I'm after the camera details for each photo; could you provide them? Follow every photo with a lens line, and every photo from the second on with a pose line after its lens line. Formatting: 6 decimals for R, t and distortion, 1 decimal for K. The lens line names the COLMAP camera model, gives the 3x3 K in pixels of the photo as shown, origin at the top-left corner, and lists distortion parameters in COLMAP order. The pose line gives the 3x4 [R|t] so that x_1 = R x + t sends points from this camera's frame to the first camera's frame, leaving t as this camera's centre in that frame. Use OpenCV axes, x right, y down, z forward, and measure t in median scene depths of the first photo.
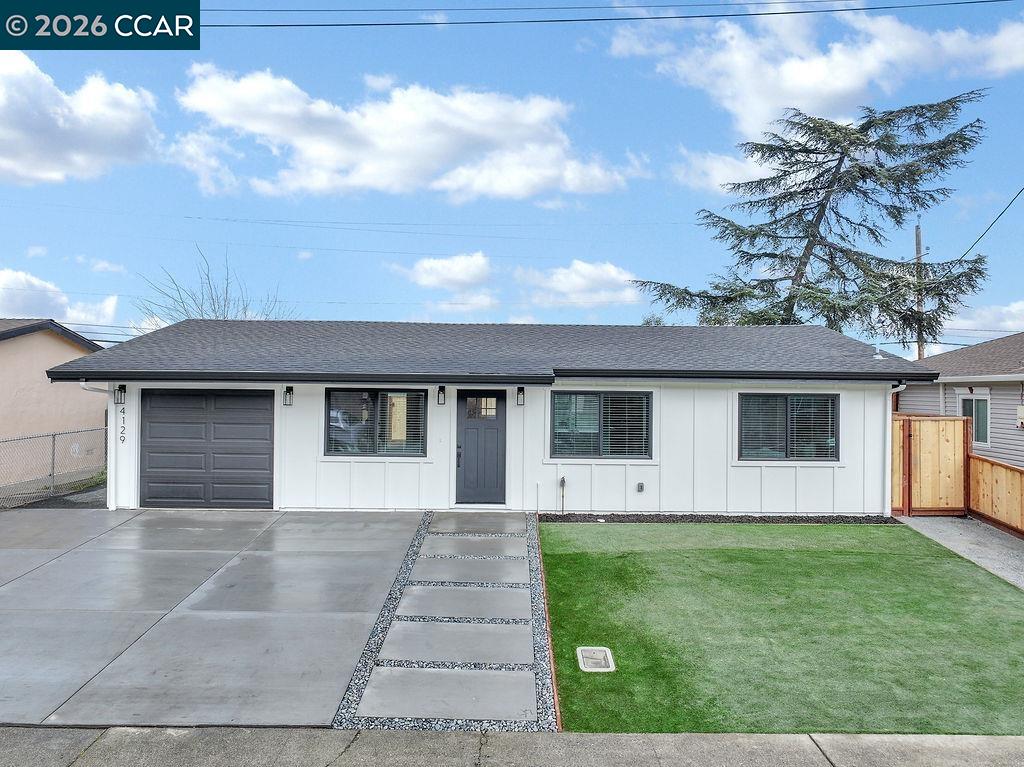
lens RADIAL K [[738.7, 0, 512.0], [0, 738.7, 383.5], [0, 0, 1]] dist [-0.011164, 0.028192]
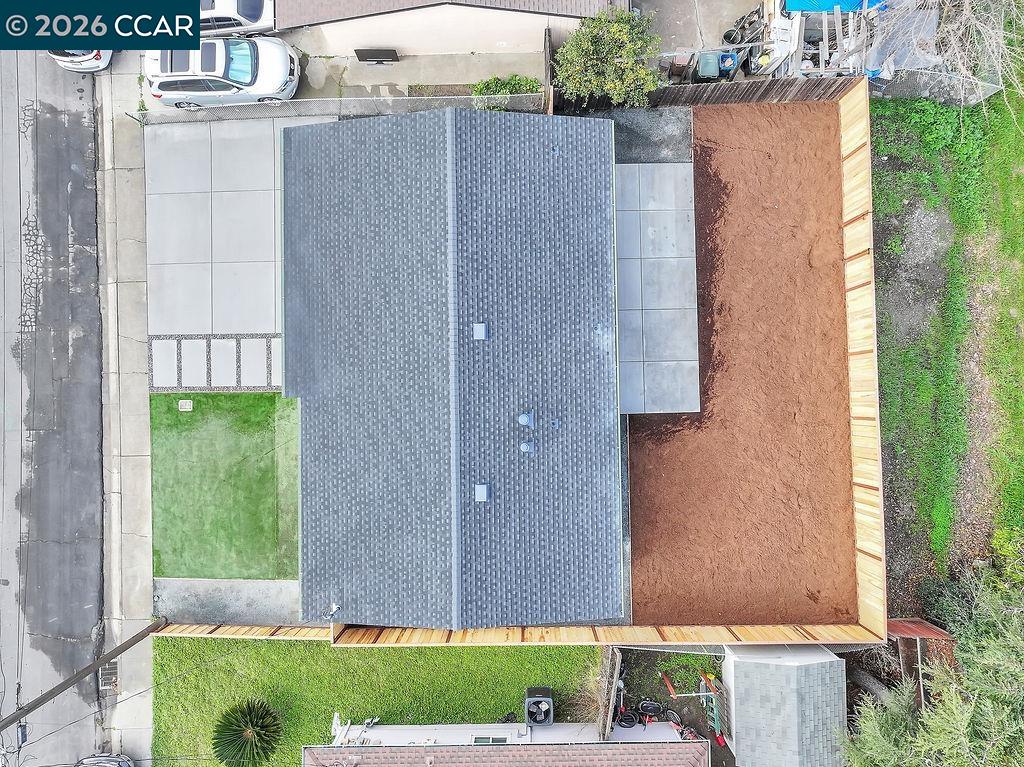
lens RADIAL K [[738.7, 0, 512.0], [0, 738.7, 383.5], [0, 0, 1]] dist [-0.011164, 0.028192]
pose [[0.002047, 0.999196, -0.040040, 0.087589], [0.004832, 0.040030, 0.999187, -1.709230], [0.999986, -0.002239, -0.004746, 1.451735]]
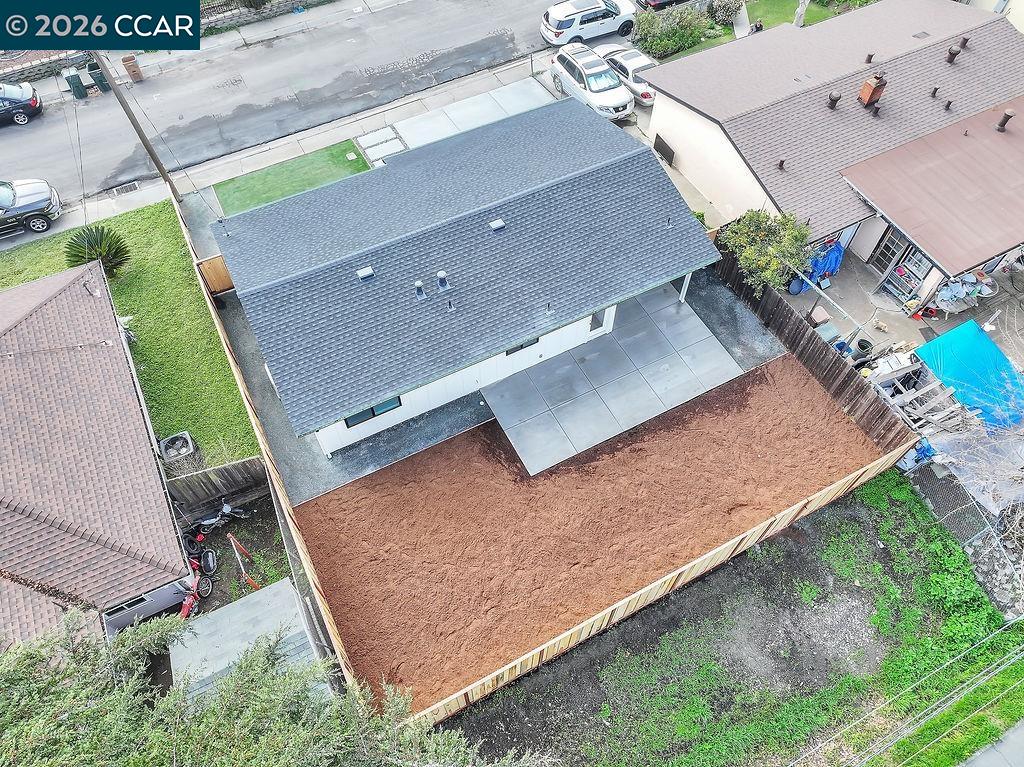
lens RADIAL K [[738.7, 0, 512.0], [0, 738.7, 383.5], [0, 0, 1]] dist [-0.011164, 0.028192]
pose [[-0.893185, 0.368096, -0.258315, 0.501906], [-0.015609, 0.548705, 0.835871, -1.430846], [0.449419, 0.750619, -0.484349, 2.590255]]
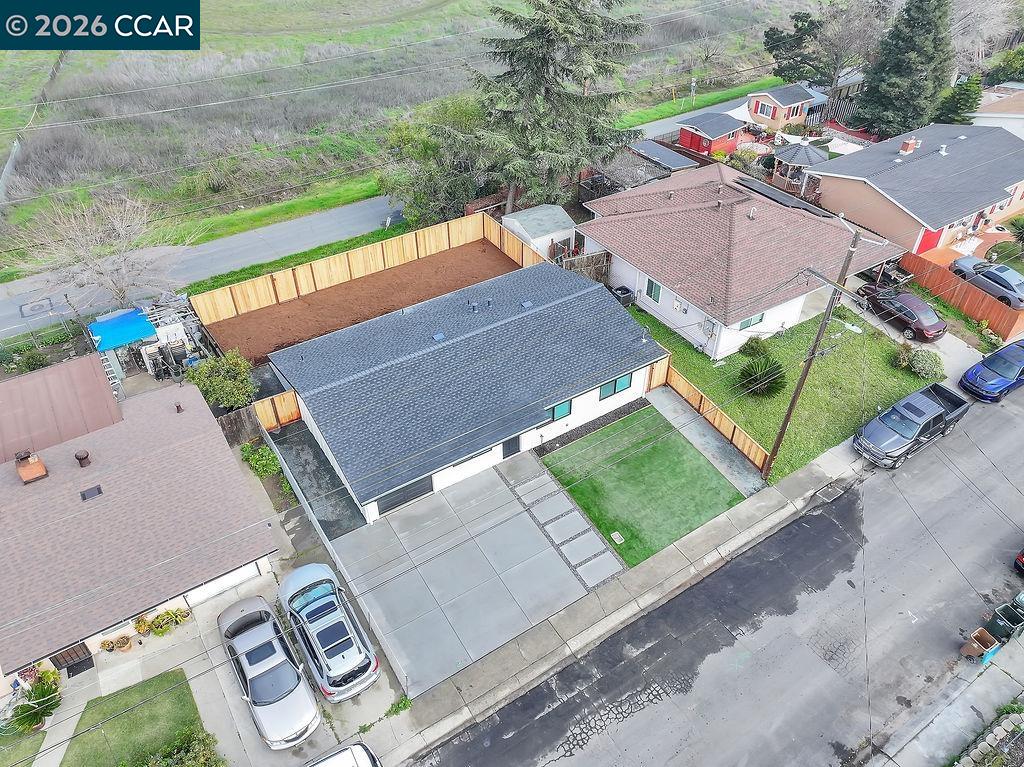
lens RADIAL K [[738.7, 0, 512.0], [0, 738.7, 383.5], [0, 0, 1]] dist [-0.011164, 0.028192]
pose [[0.845413, -0.350402, 0.403106, -0.920566], [0.012041, 0.767033, 0.641495, -1.539425], [-0.533977, -0.537474, 0.652679, -0.427728]]
